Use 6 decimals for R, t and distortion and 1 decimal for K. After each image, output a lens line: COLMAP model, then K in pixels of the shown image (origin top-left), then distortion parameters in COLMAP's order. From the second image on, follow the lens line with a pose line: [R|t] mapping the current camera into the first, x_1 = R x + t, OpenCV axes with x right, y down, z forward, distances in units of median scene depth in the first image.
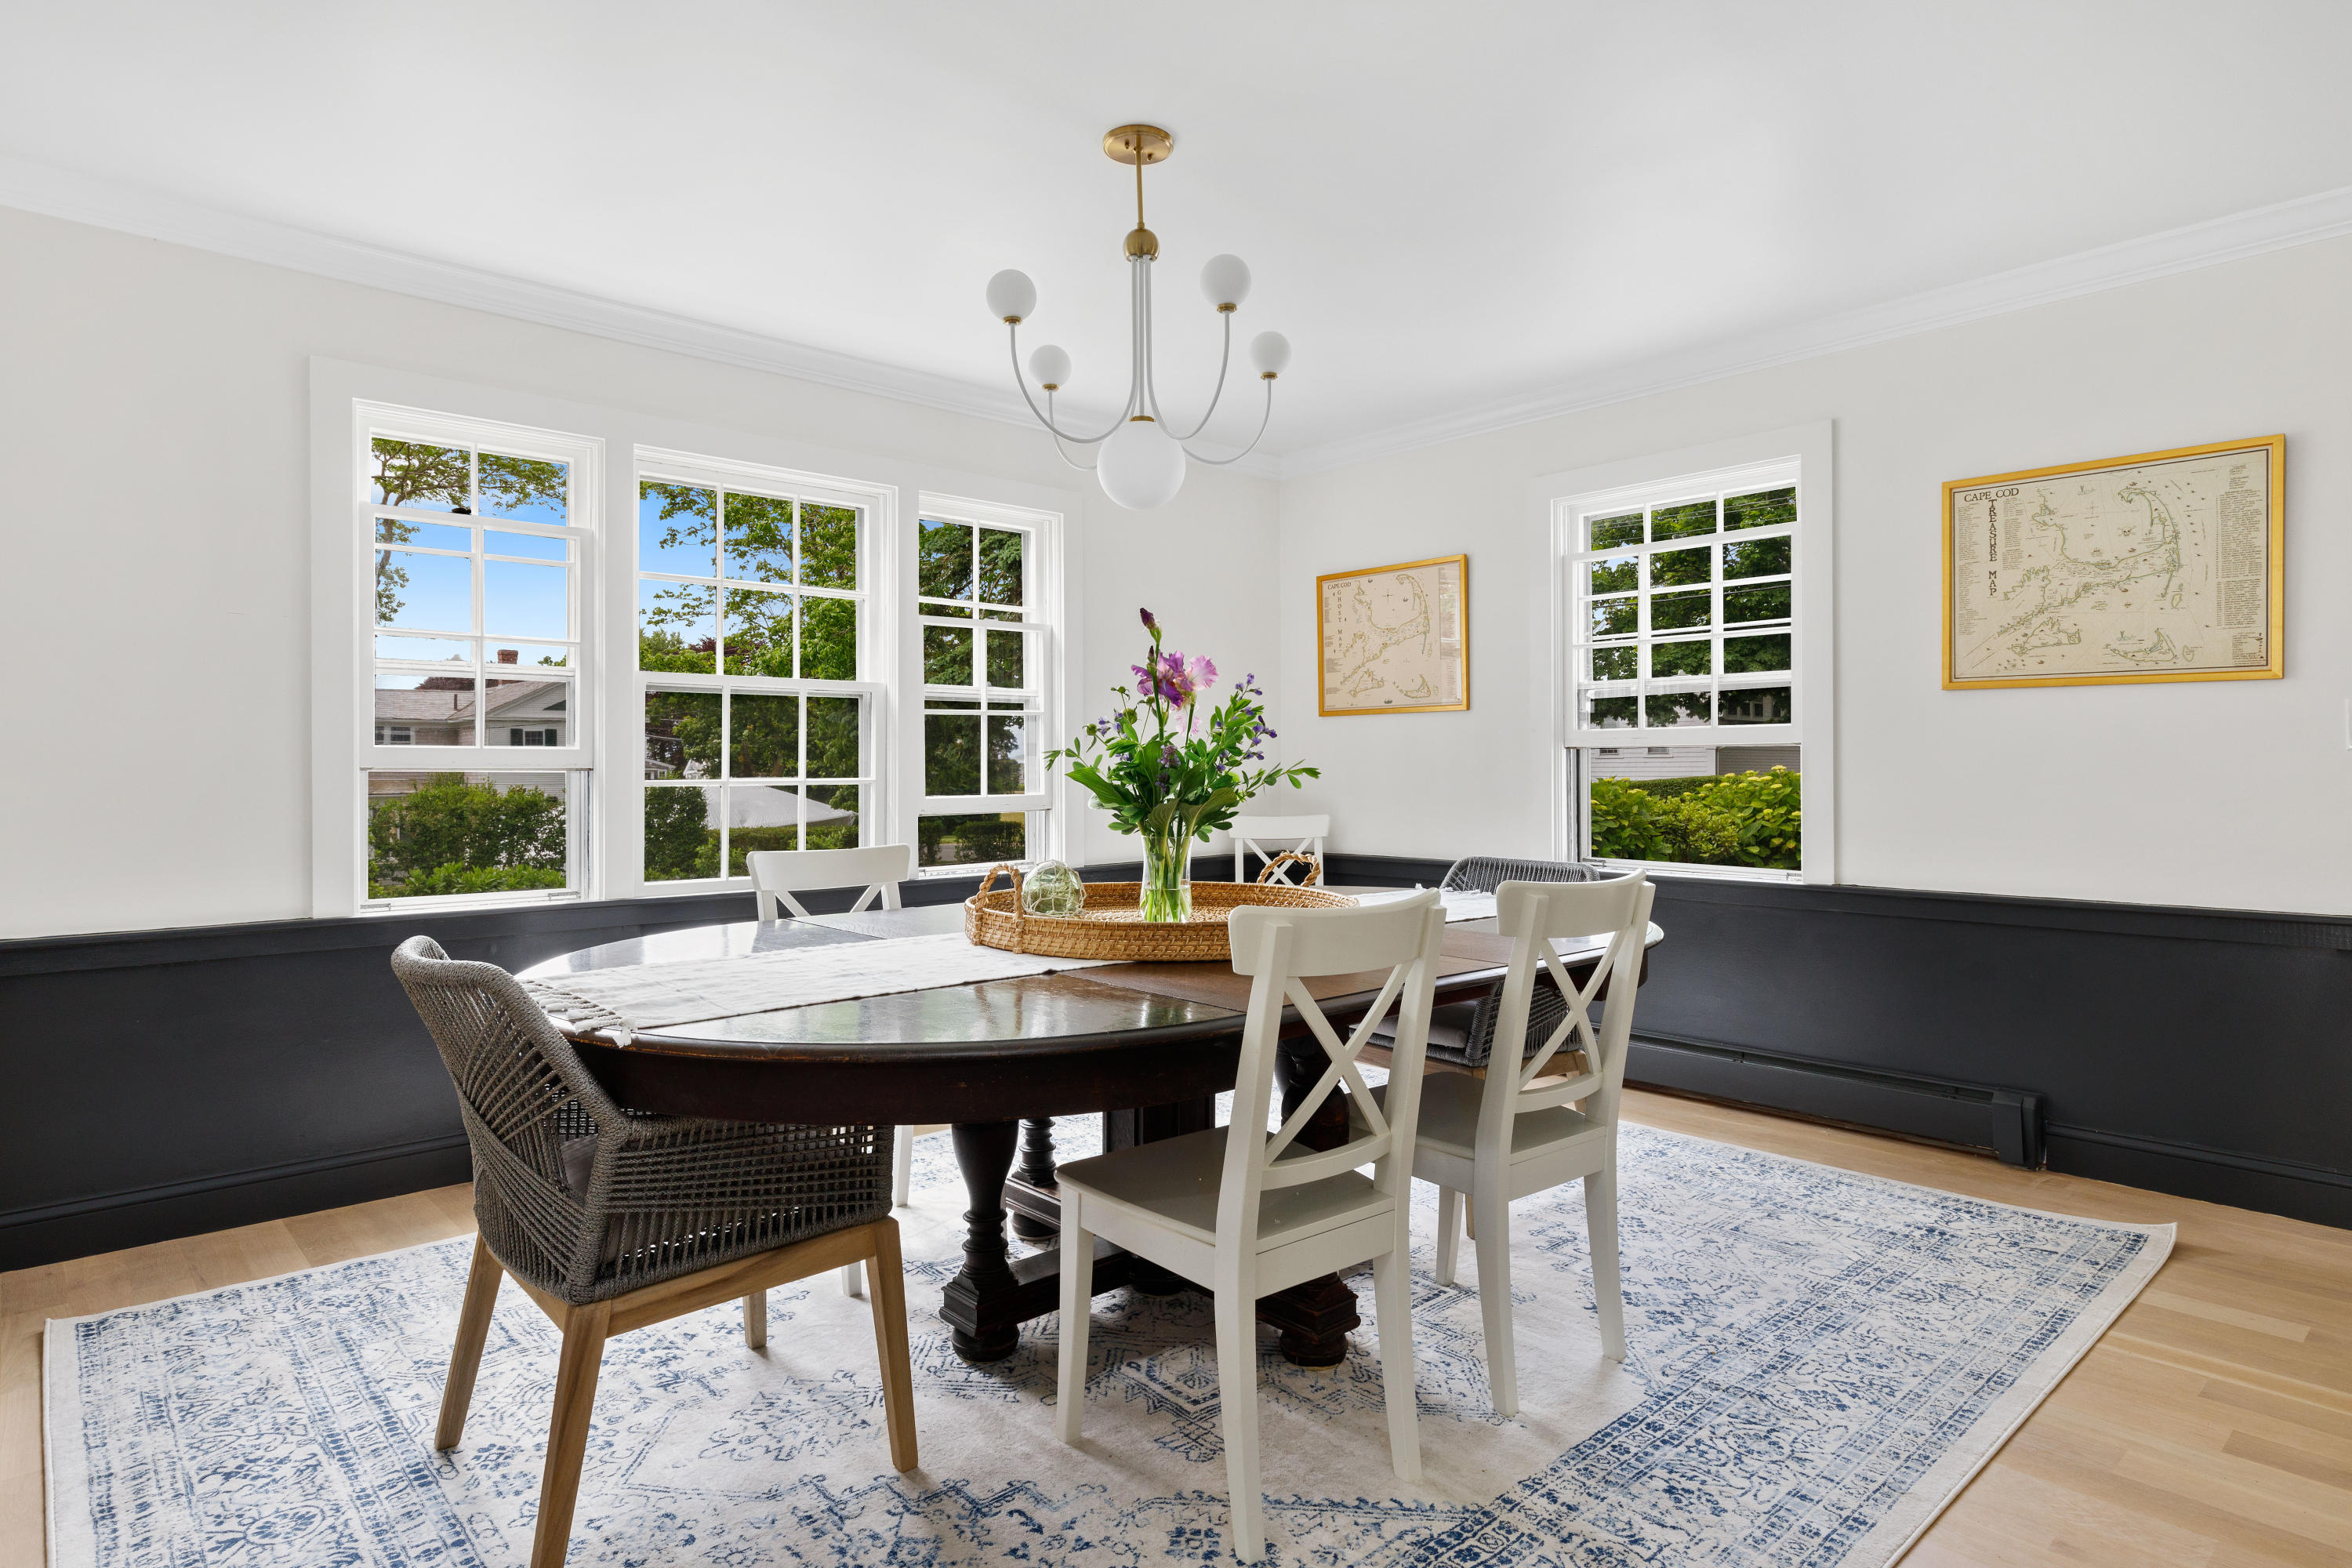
lens RADIAL K [[1303.6, 0, 1176.0], [0, 1303.6, 784.0], [0, 0, 1]] dist [-0.003203, -0.001276]
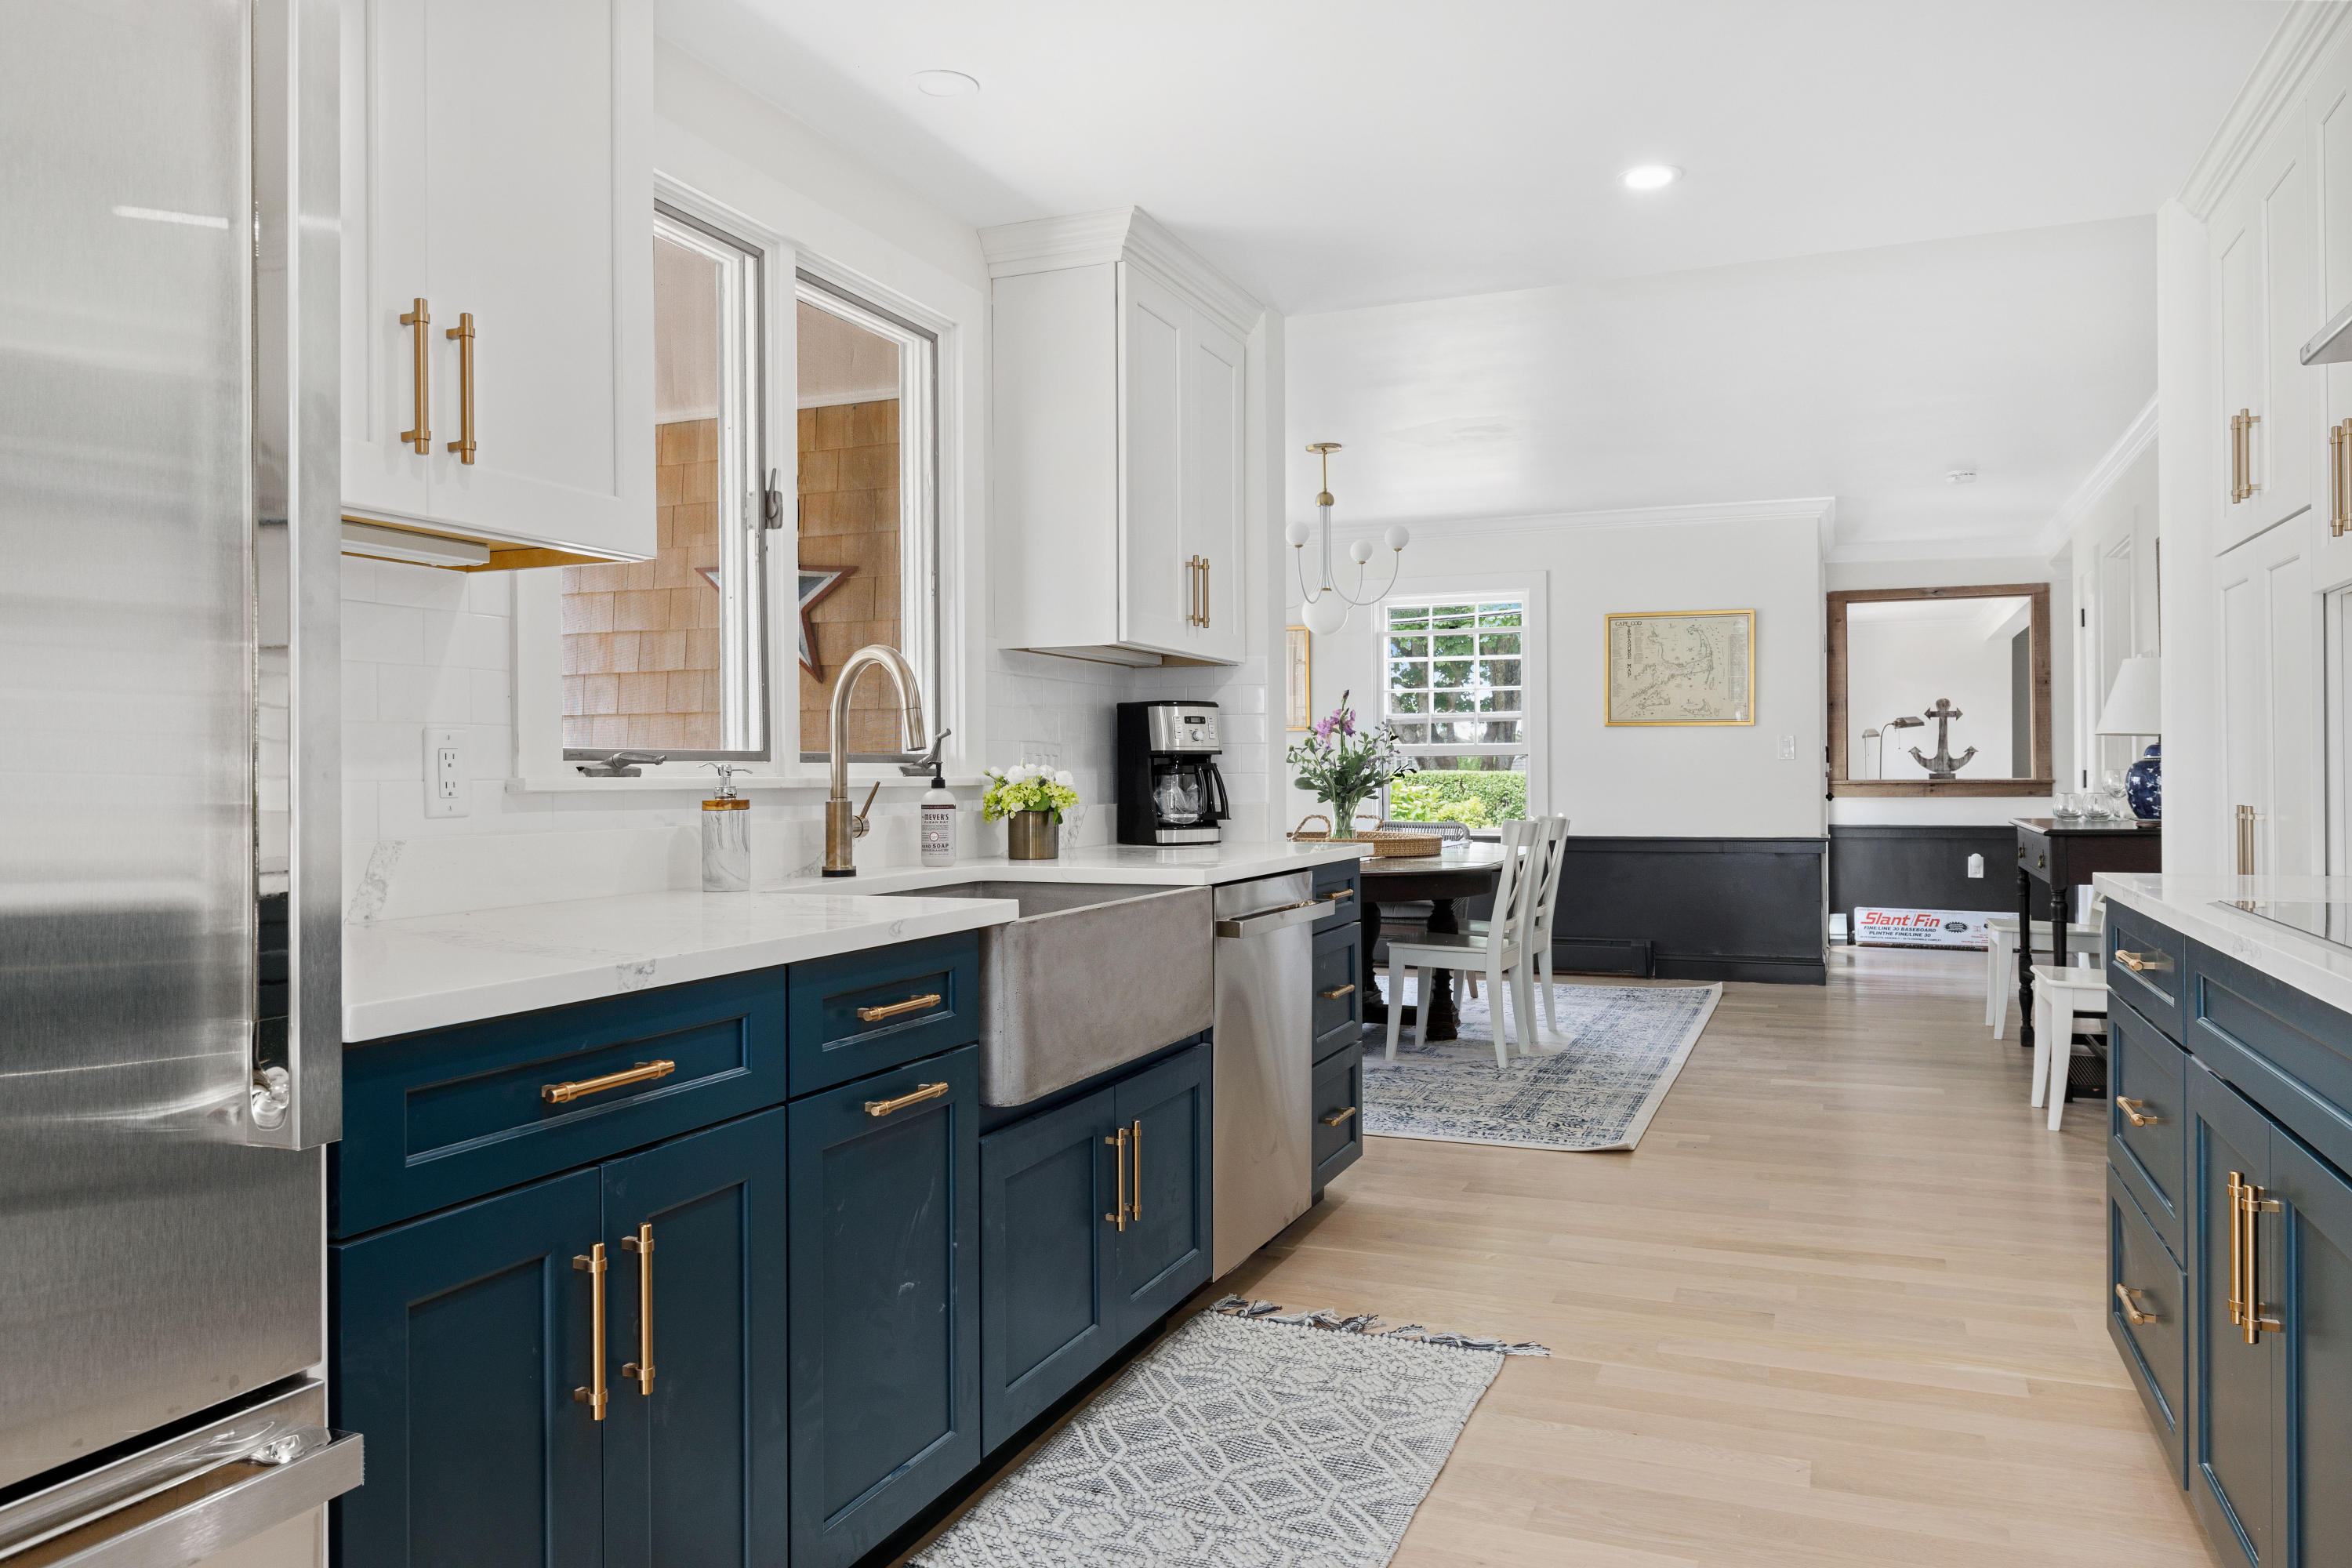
lens RADIAL K [[1669.8, 0, 1176.0], [0, 1669.8, 784.0], [0, 0, 1]] dist [0.000727, -0.000730]
pose [[0.897889, -0.003535, 0.440207, -1.049813], [0.002952, 0.999994, 0.002008, 0.003280], [-0.440211, -0.000503, 0.897894, -0.900958]]
